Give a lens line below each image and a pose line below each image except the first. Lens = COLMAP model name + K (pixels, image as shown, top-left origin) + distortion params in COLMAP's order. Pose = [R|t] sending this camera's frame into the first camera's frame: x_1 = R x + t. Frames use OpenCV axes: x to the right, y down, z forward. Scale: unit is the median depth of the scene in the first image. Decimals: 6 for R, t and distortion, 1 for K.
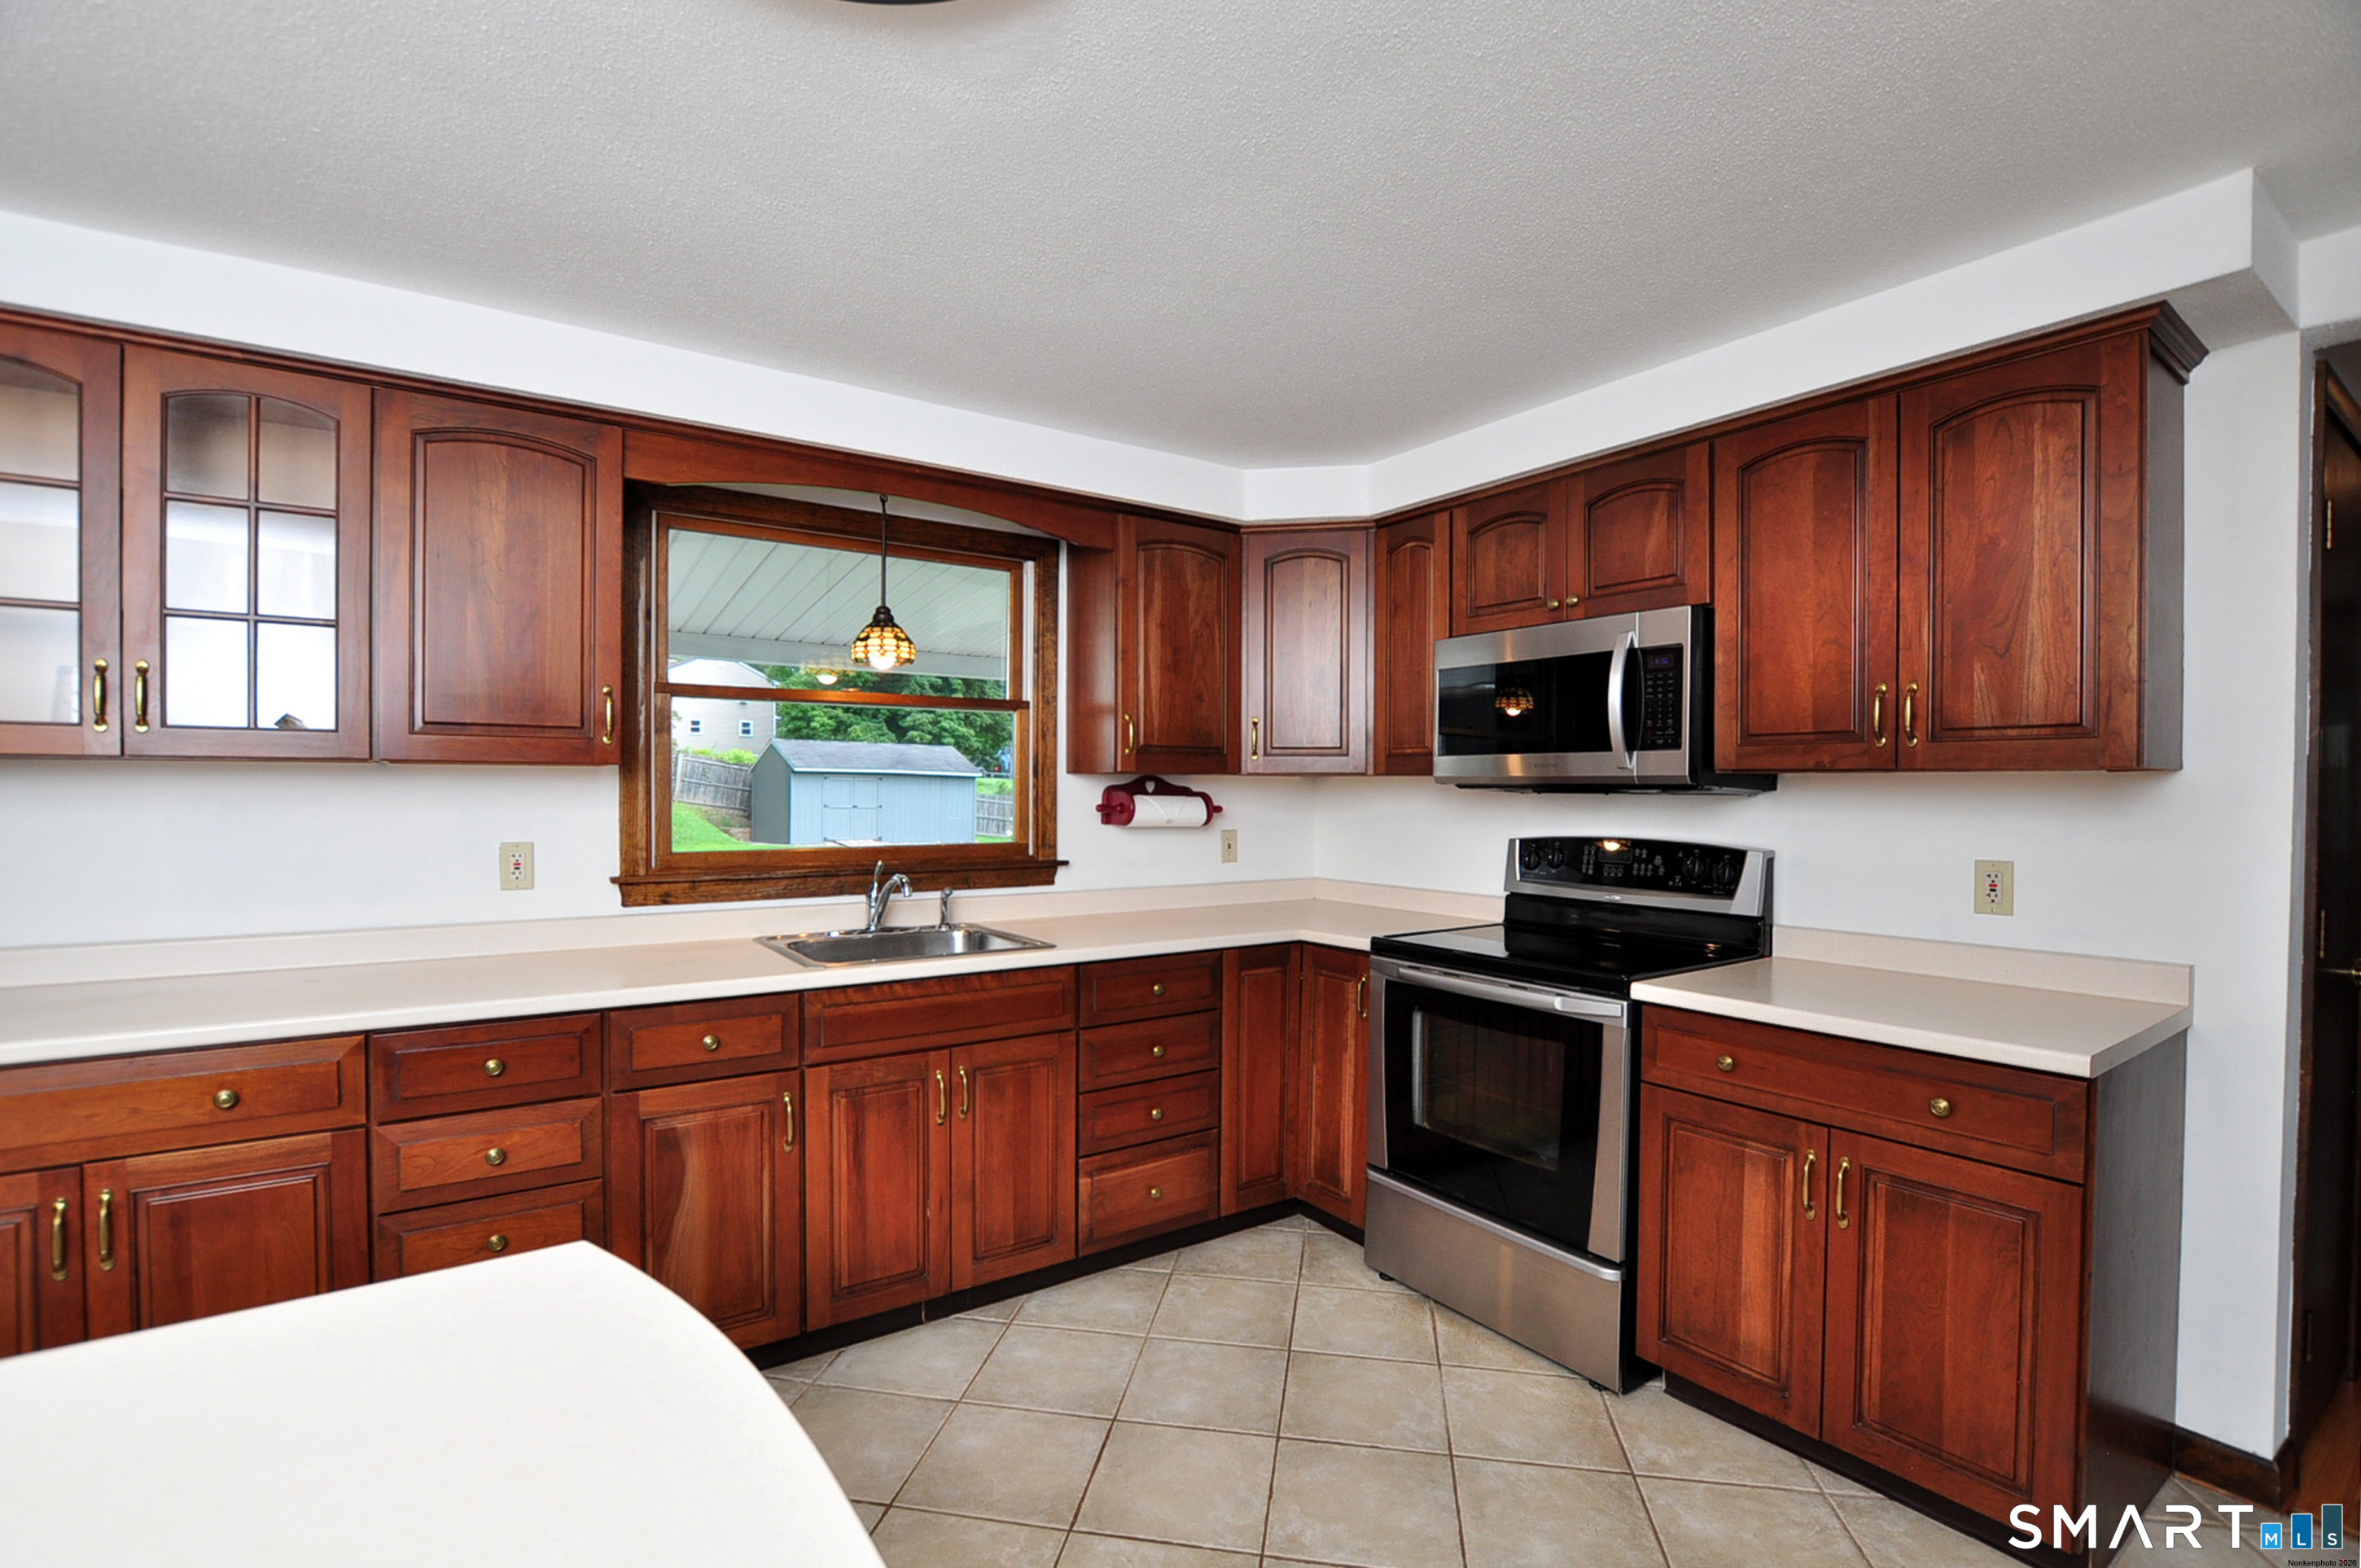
lens RADIAL K [[1065.9, 0, 1168.3], [0, 1065.9, 804.3], [0, 0, 1]] dist [-0.038872, 0.003813]
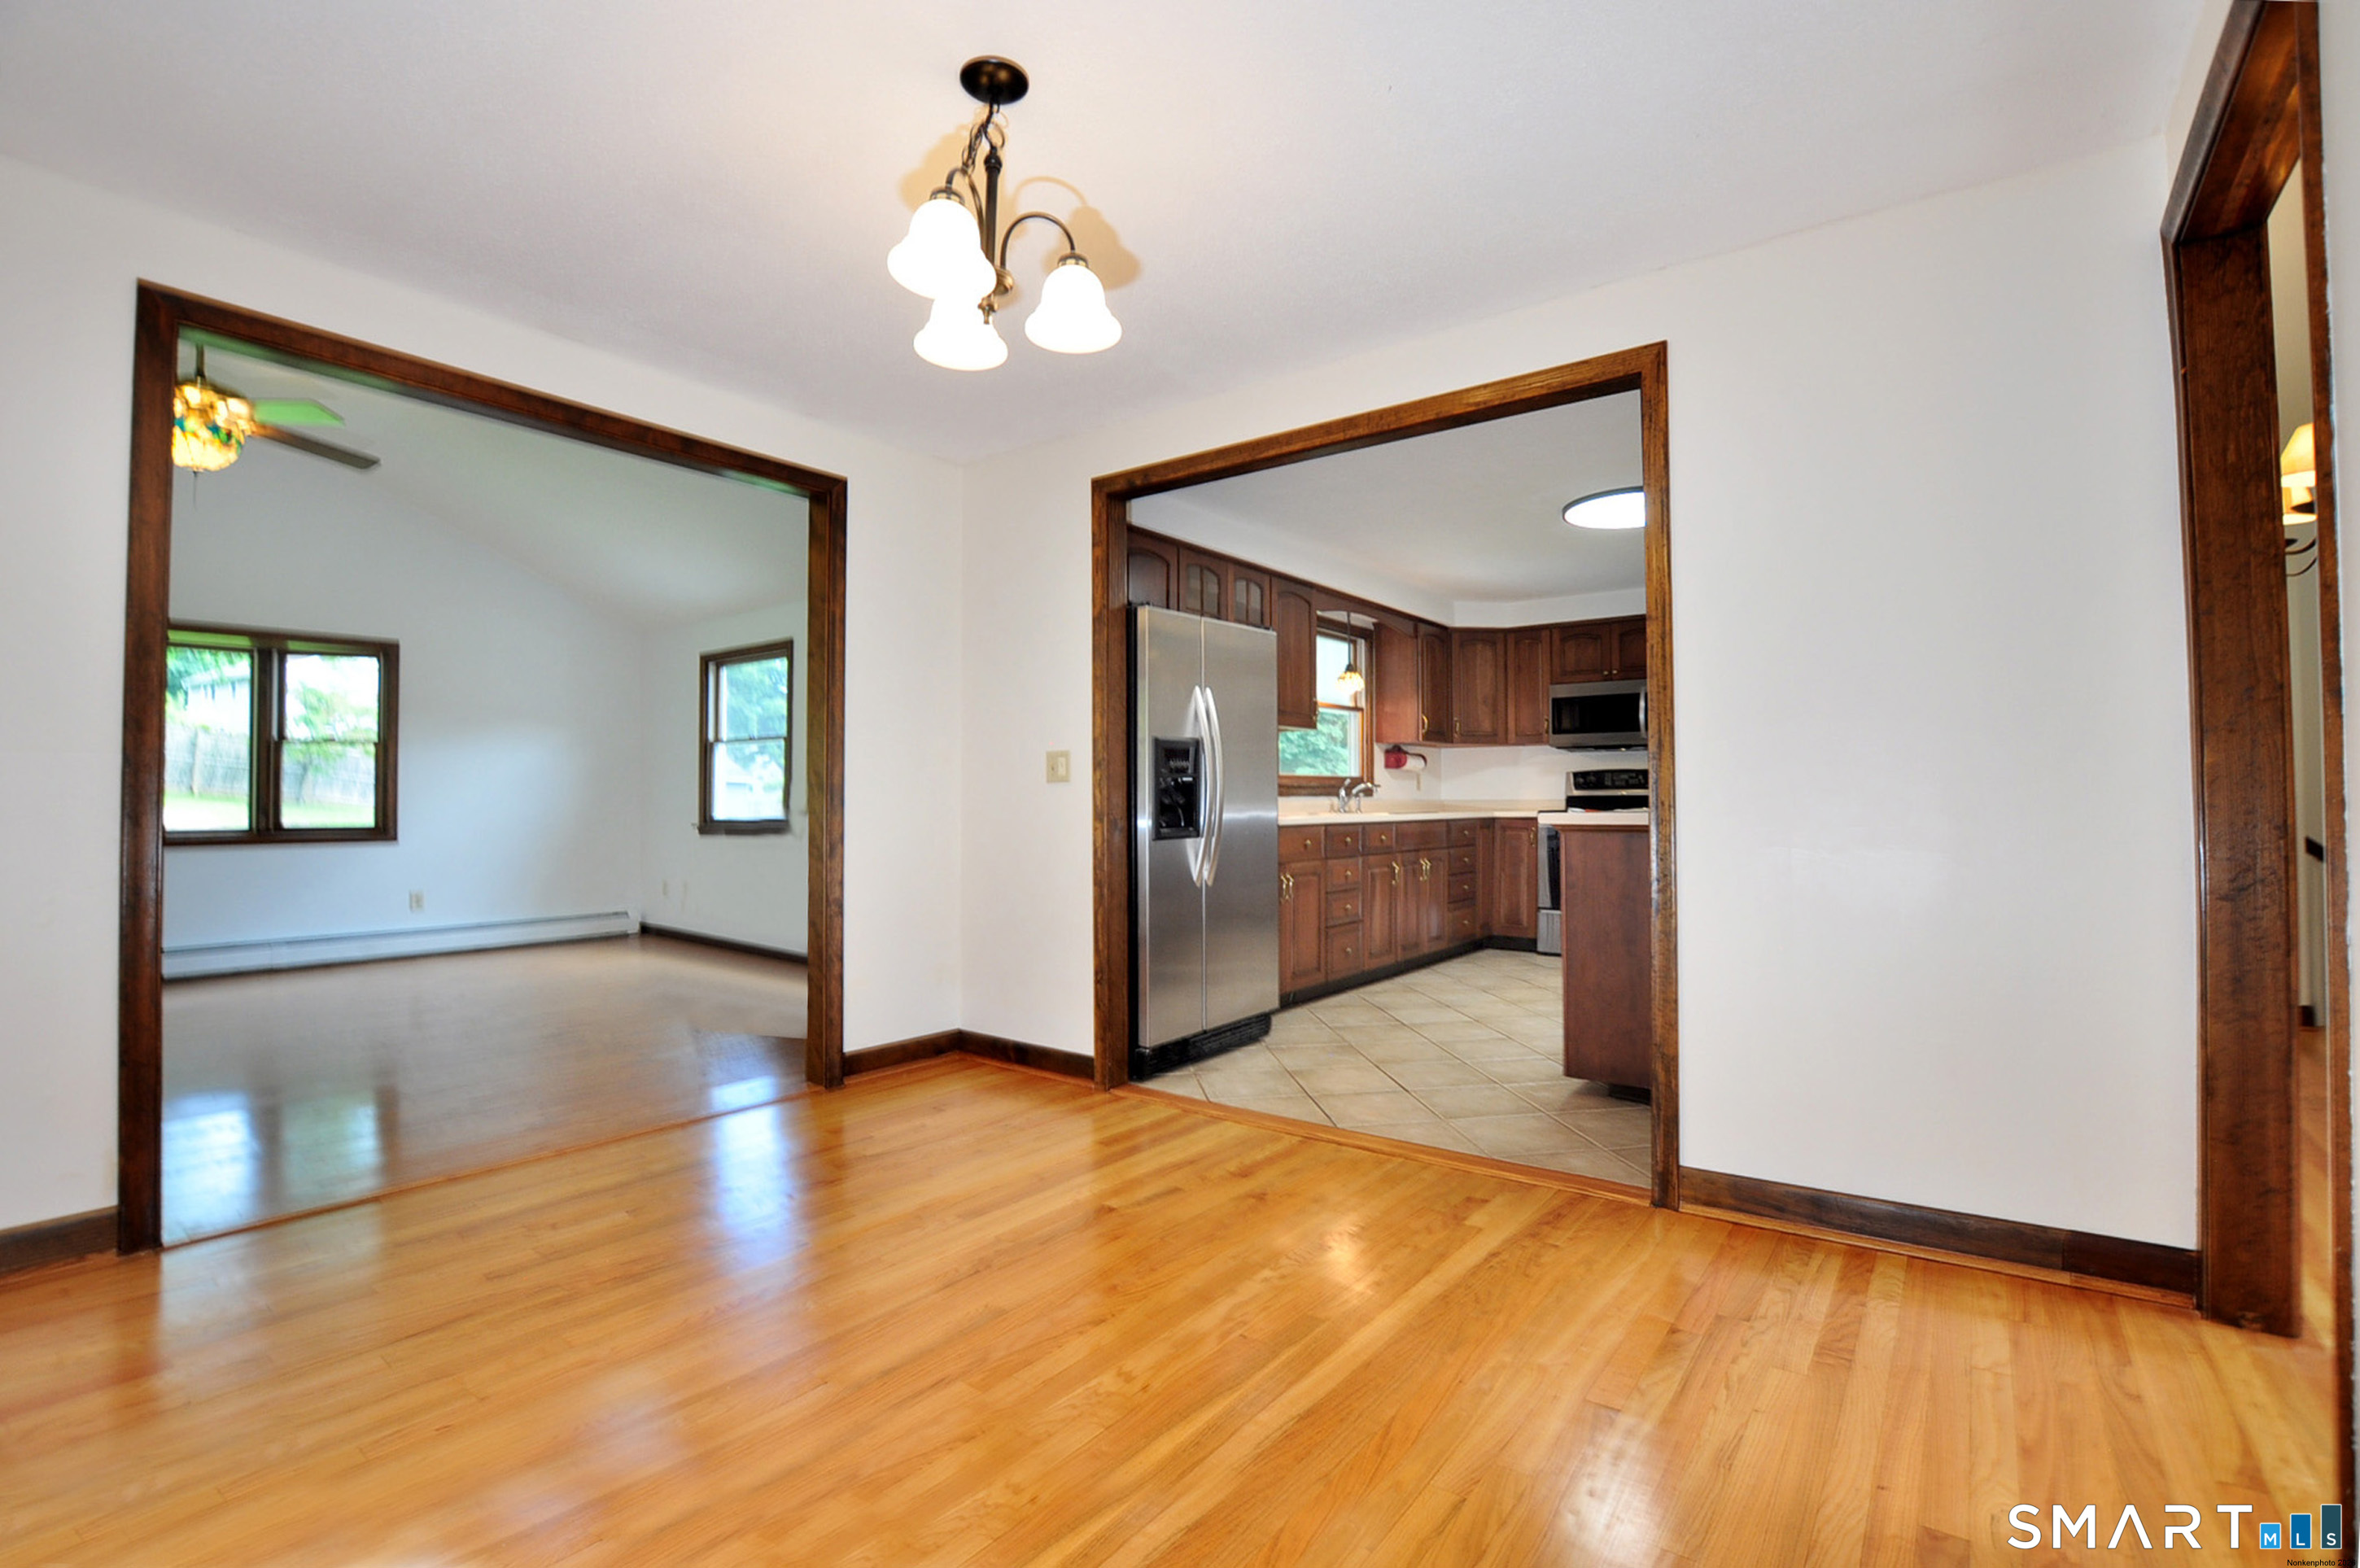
lens RADIAL K [[1067.3, 0, 1198.2], [0, 1067.3, 780.2], [0, 0, 1]] dist [-0.036111, 0.000328]
pose [[0.944643, -0.001346, 0.328097, -1.363002], [0.011940, 0.999470, -0.030277, 0.125899], [-0.327882, 0.032518, 0.944159, -1.032267]]
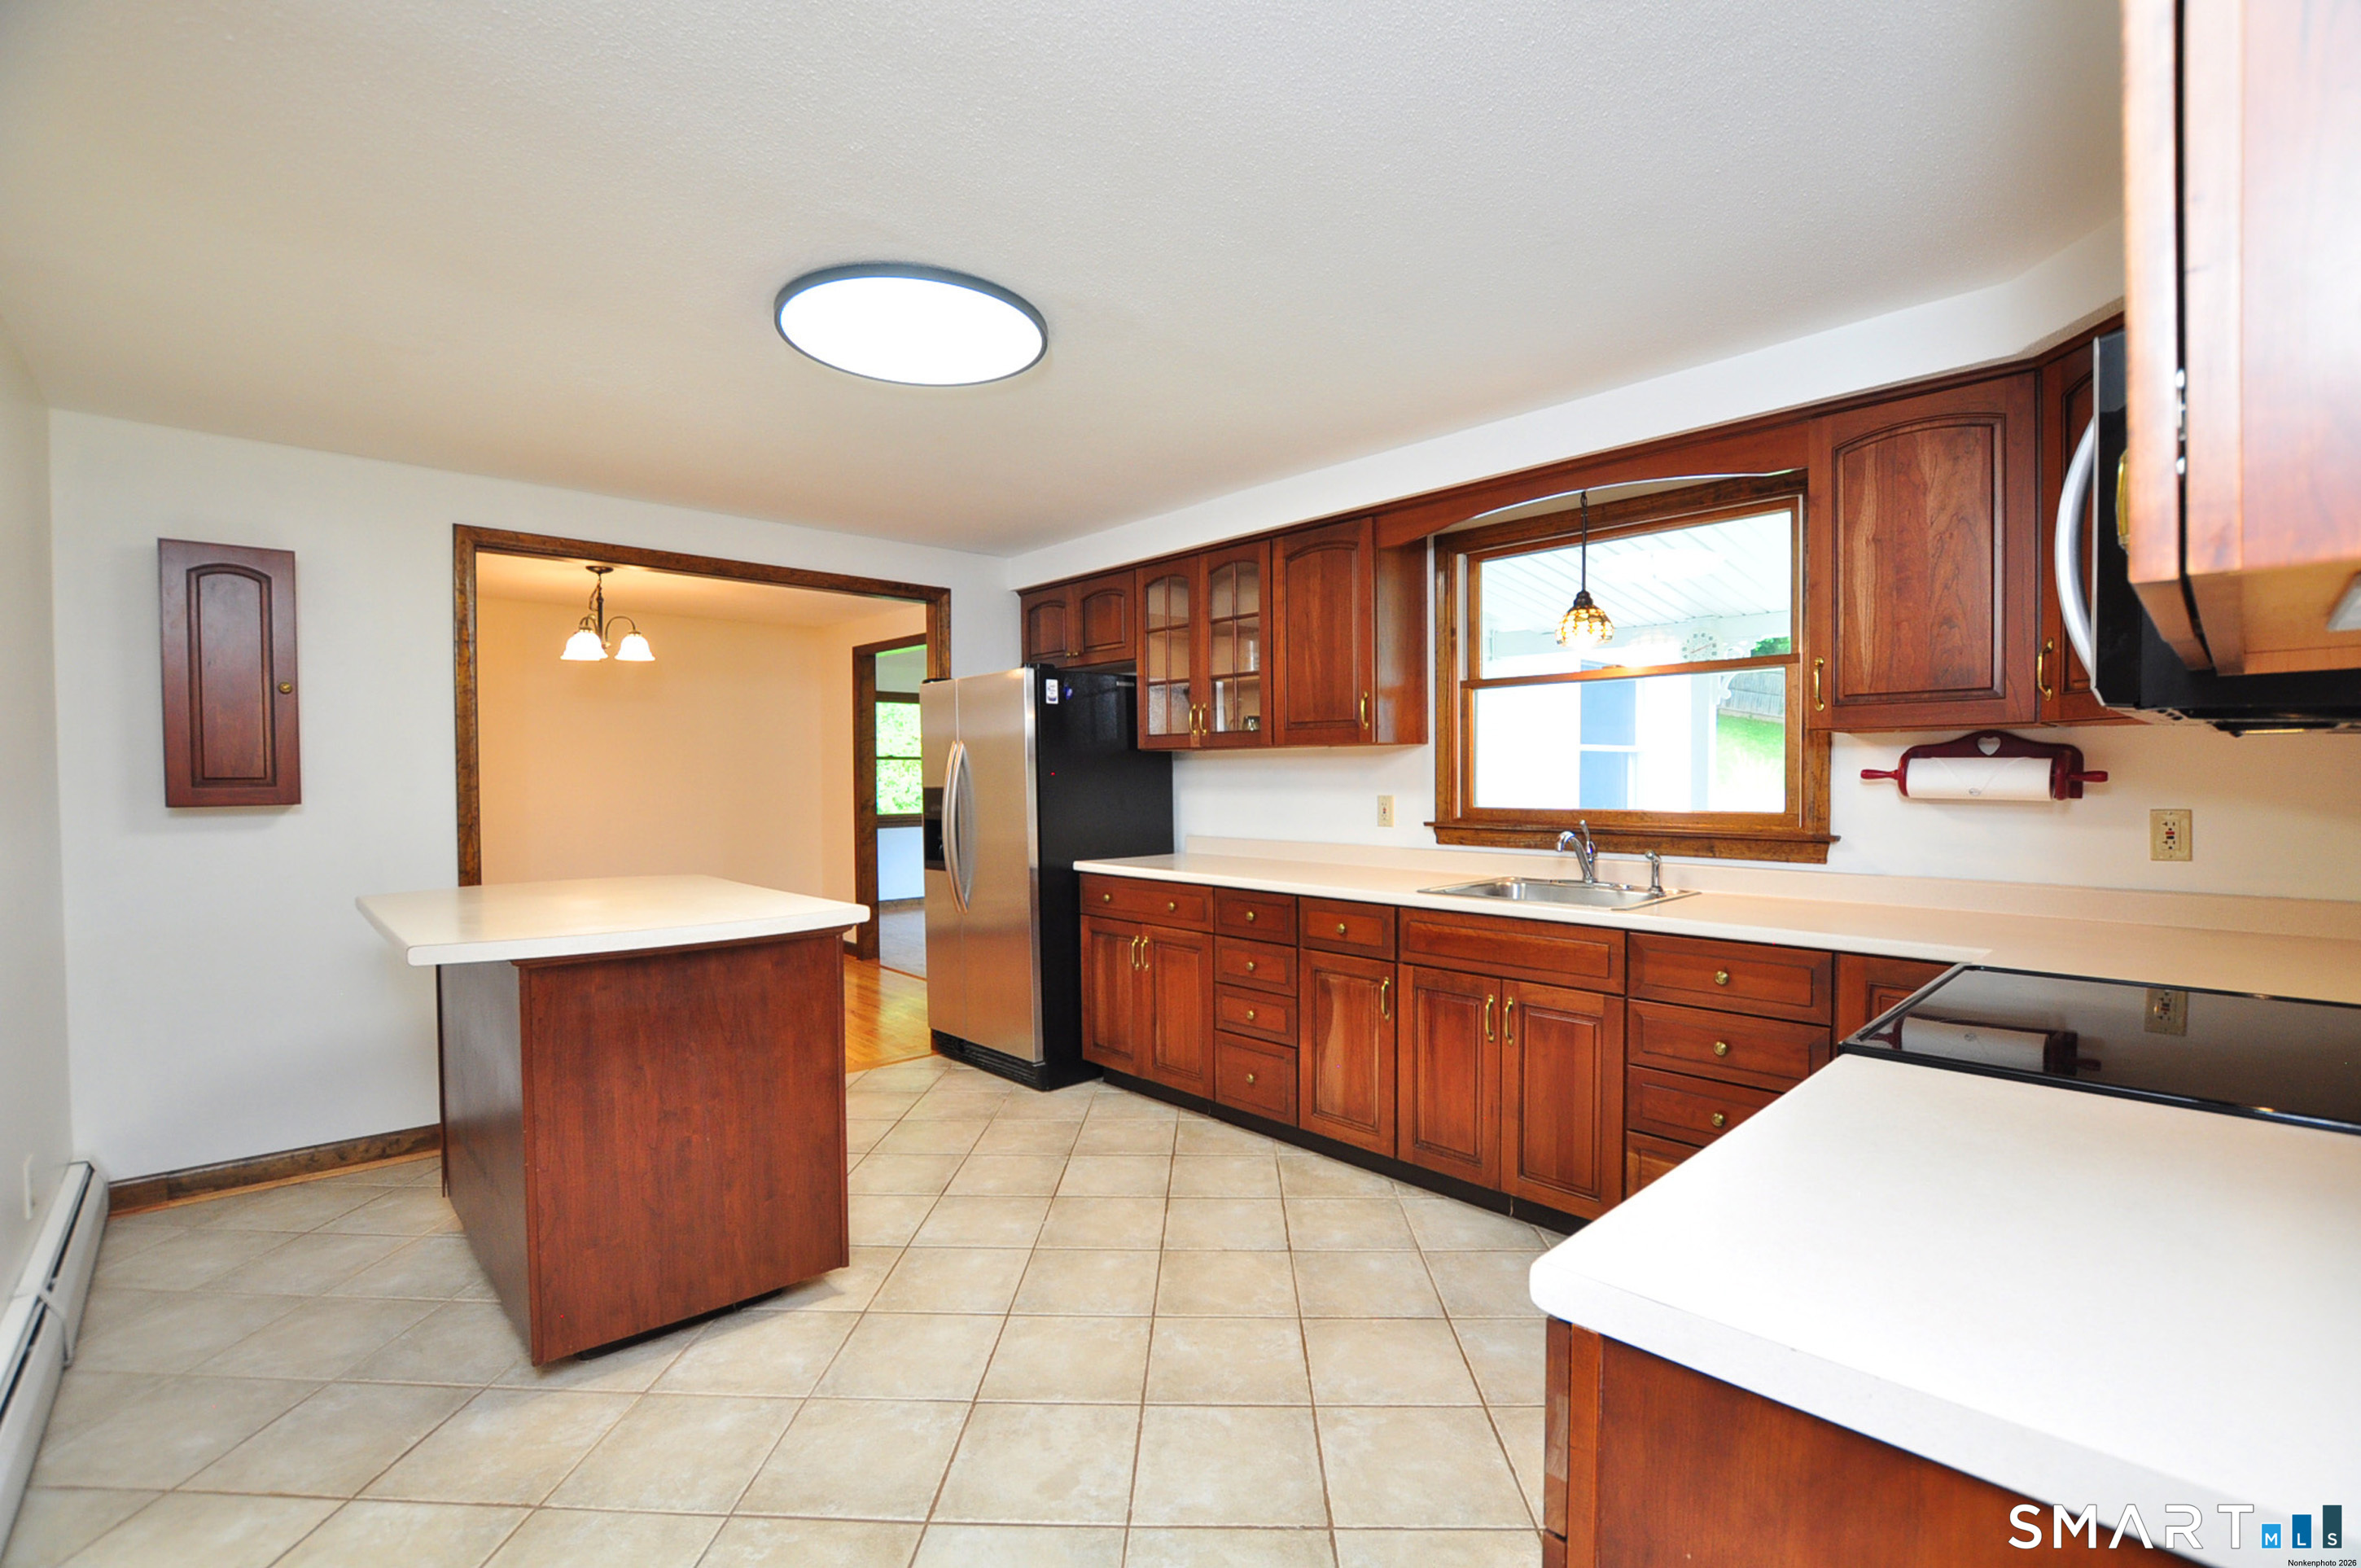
lens RADIAL K [[1039.8, 0, 1186.2], [0, 1039.8, 801.8], [0, 0, 1]] dist [-0.035949, 0.000267]
pose [[0.149757, 0.020774, -0.988505, 0.780095], [-0.007052, 0.999776, 0.019942, 0.015924], [0.988698, 0.003984, 0.149870, 0.453338]]
